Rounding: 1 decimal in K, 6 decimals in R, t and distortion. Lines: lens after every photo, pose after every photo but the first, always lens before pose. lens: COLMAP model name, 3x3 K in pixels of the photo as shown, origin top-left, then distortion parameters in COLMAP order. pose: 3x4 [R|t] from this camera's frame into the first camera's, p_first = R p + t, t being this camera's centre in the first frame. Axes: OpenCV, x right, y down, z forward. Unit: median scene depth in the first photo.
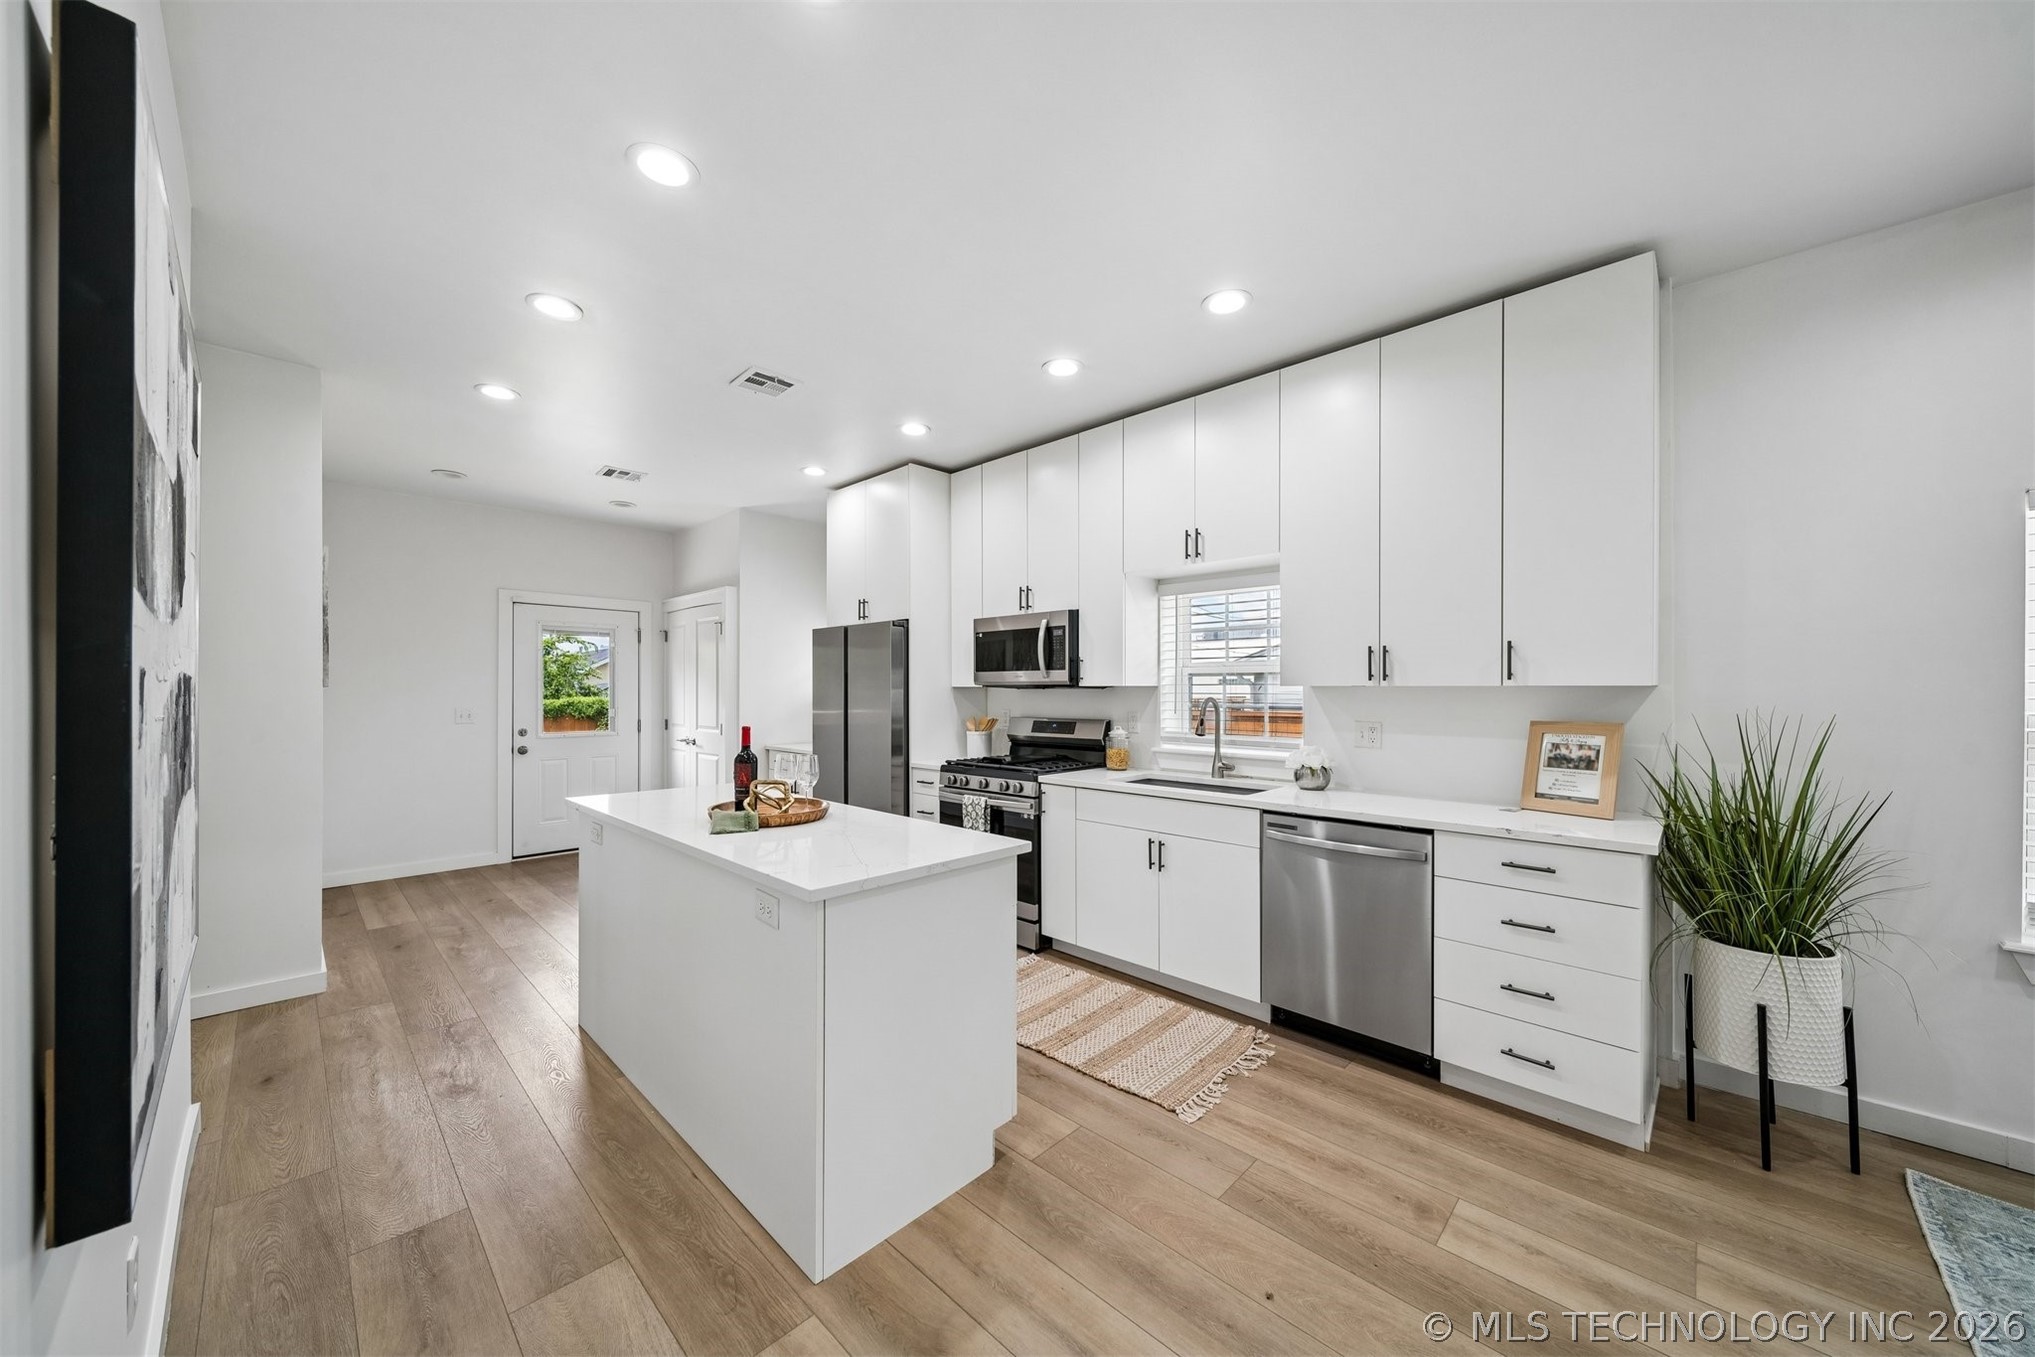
lens RADIAL K [[709.6, 0, 1028.5], [0, 709.6, 691.2], [0, 0, 1]] dist [-0.000341, -0.000200]
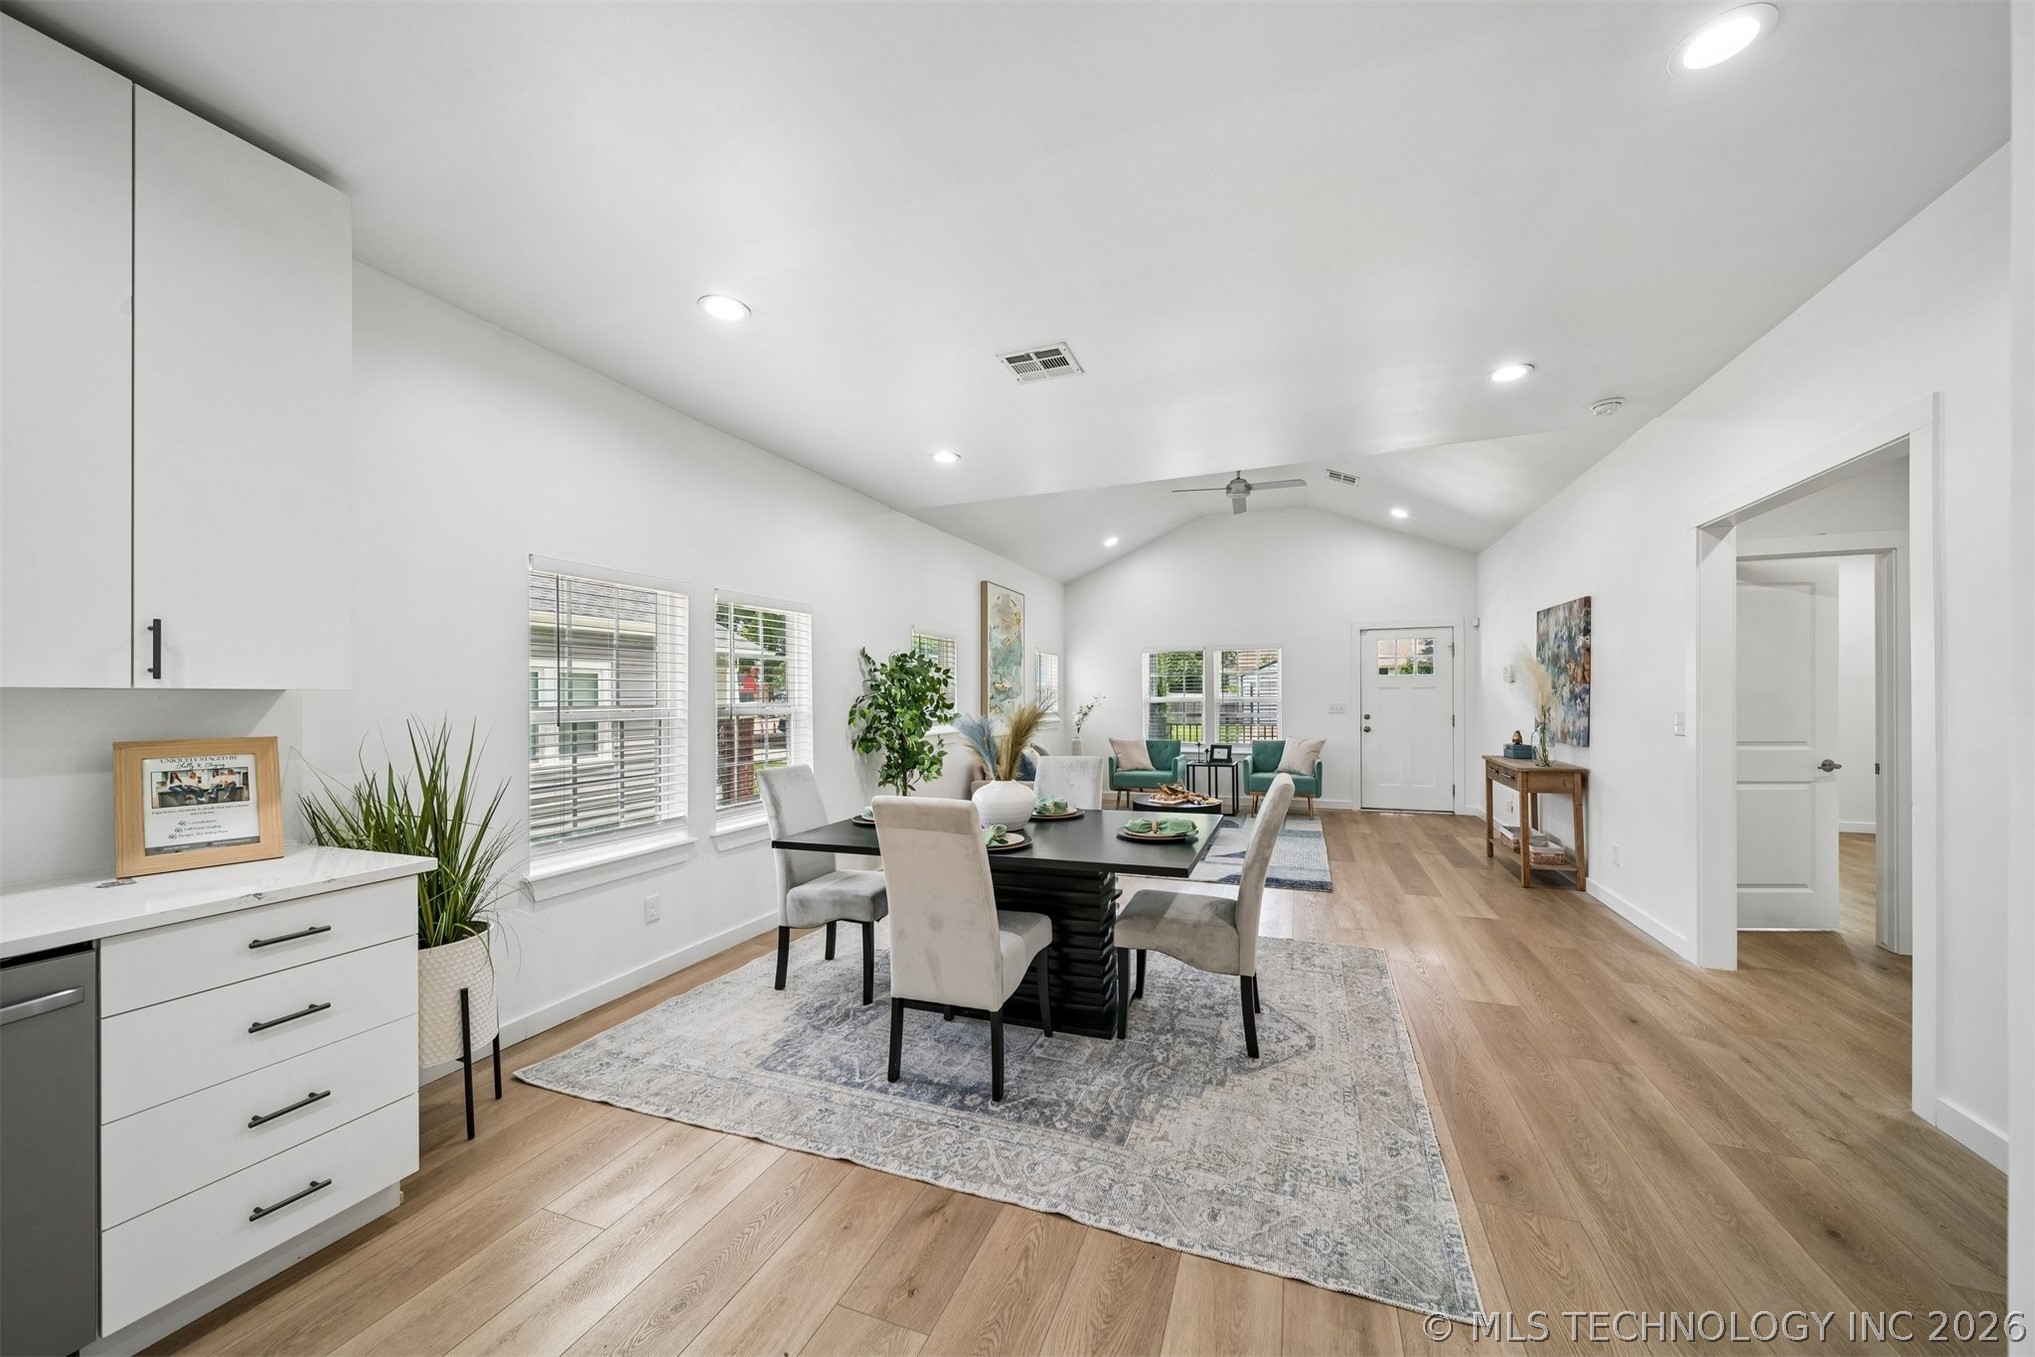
lens RADIAL K [[717.7, 0, 1026.2], [0, 717.7, 687.1], [0, 0, 1]] dist [0.000926, 0.000025]
pose [[-0.389535, 0.014497, 0.920897, -0.167811], [0.005521, 0.999895, -0.013406, 0.003153], [-0.920995, -0.000138, -0.389574, 0.354258]]
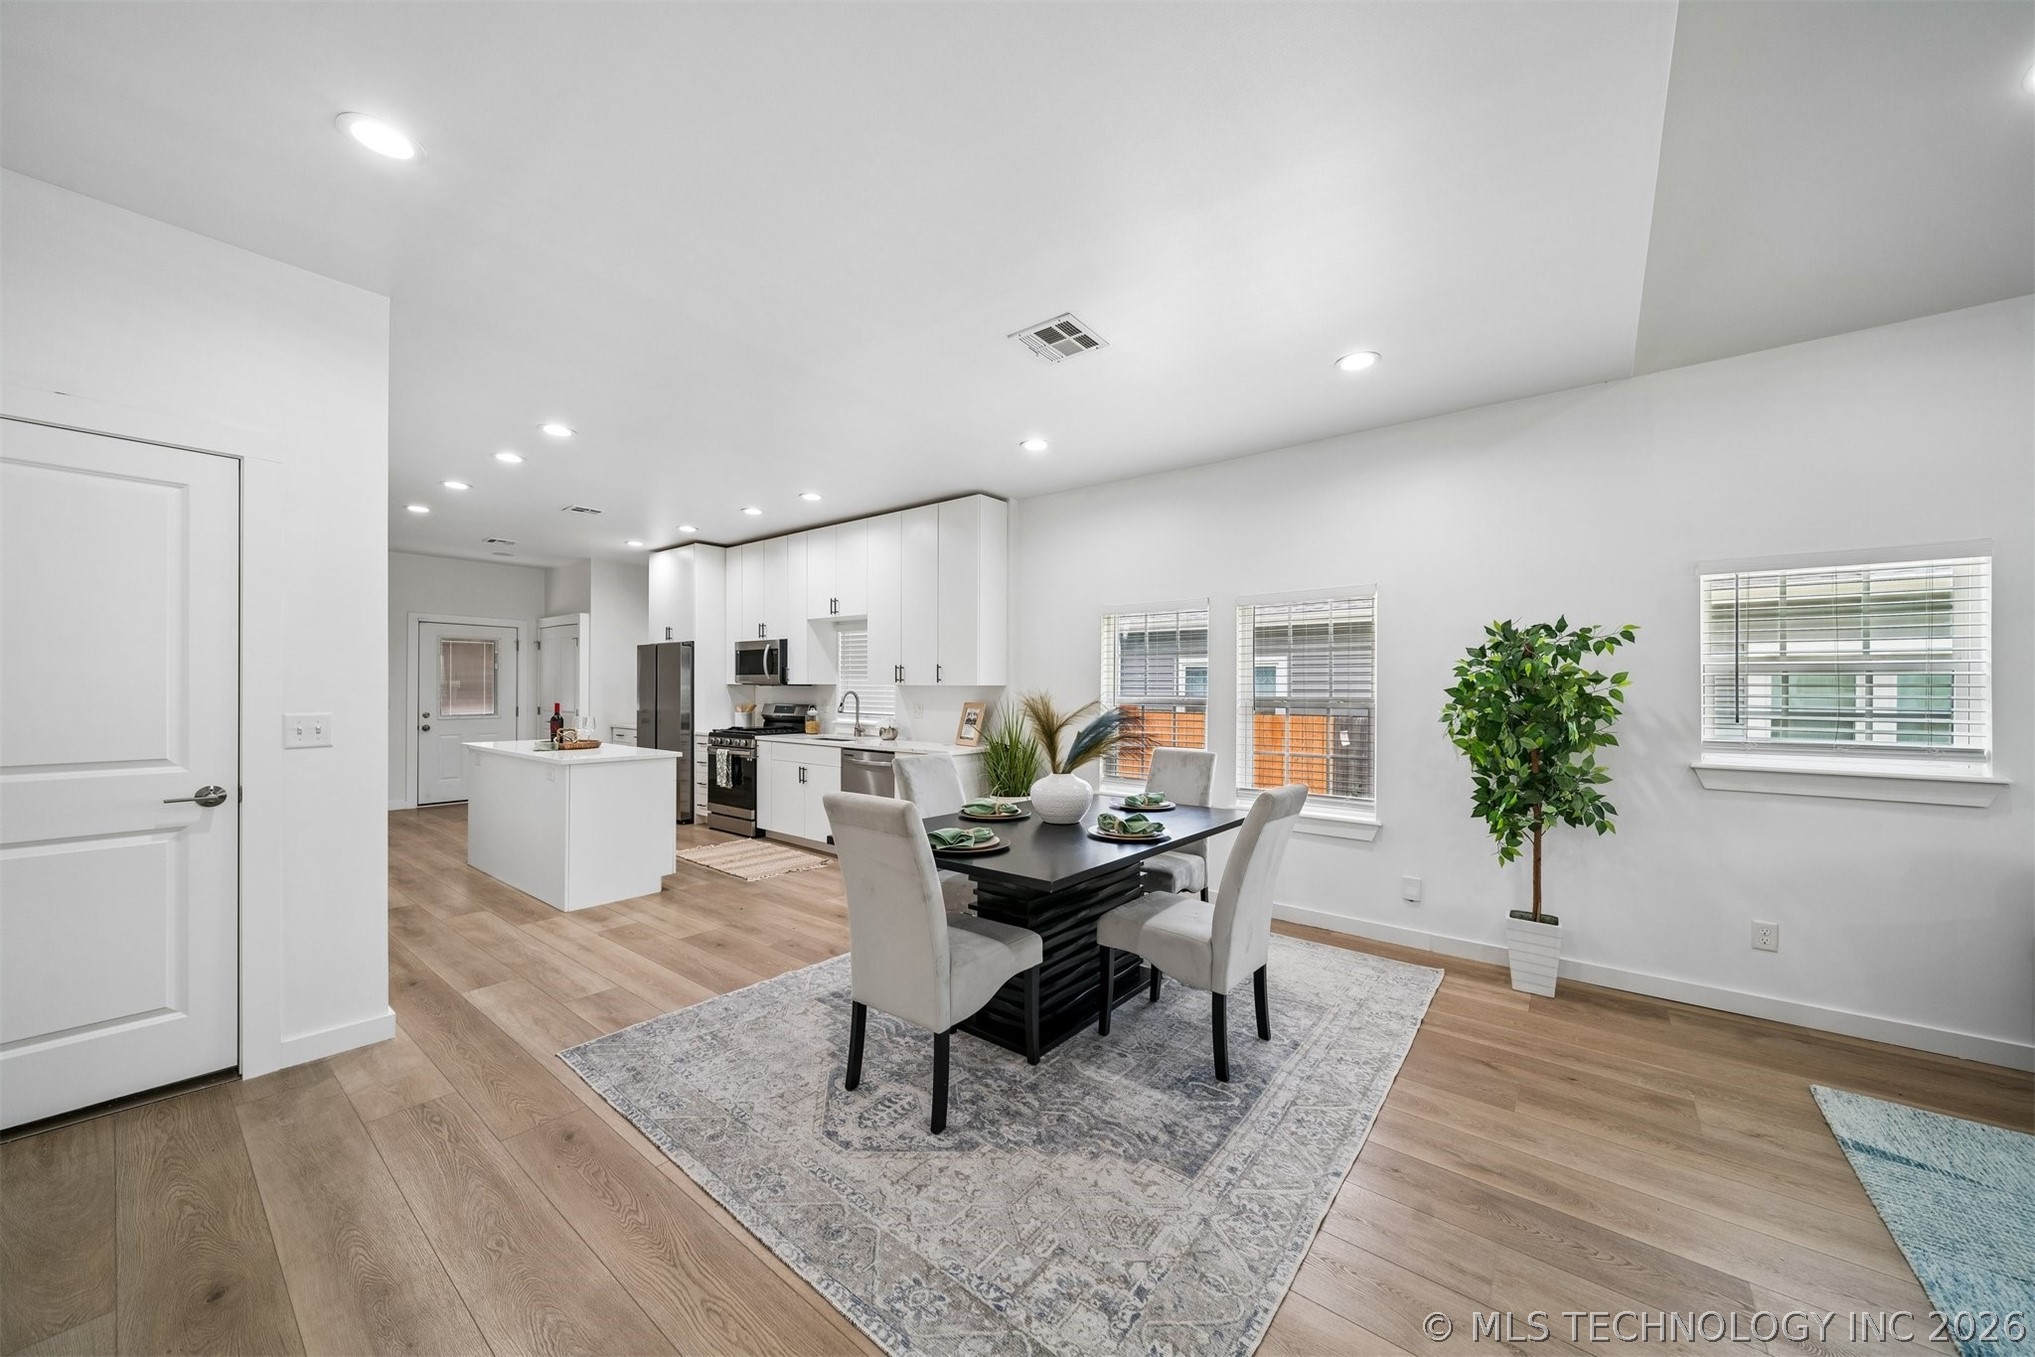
lens RADIAL K [[709.6, 0, 1028.5], [0, 709.6, 691.2], [0, 0, 1]] dist [-0.000341, -0.000200]
pose [[0.994830, 0.004503, 0.101454, 0.500166], [-0.004868, 0.999983, 0.003354, 0.001058], [-0.101437, -0.003831, 0.994835, -0.786162]]
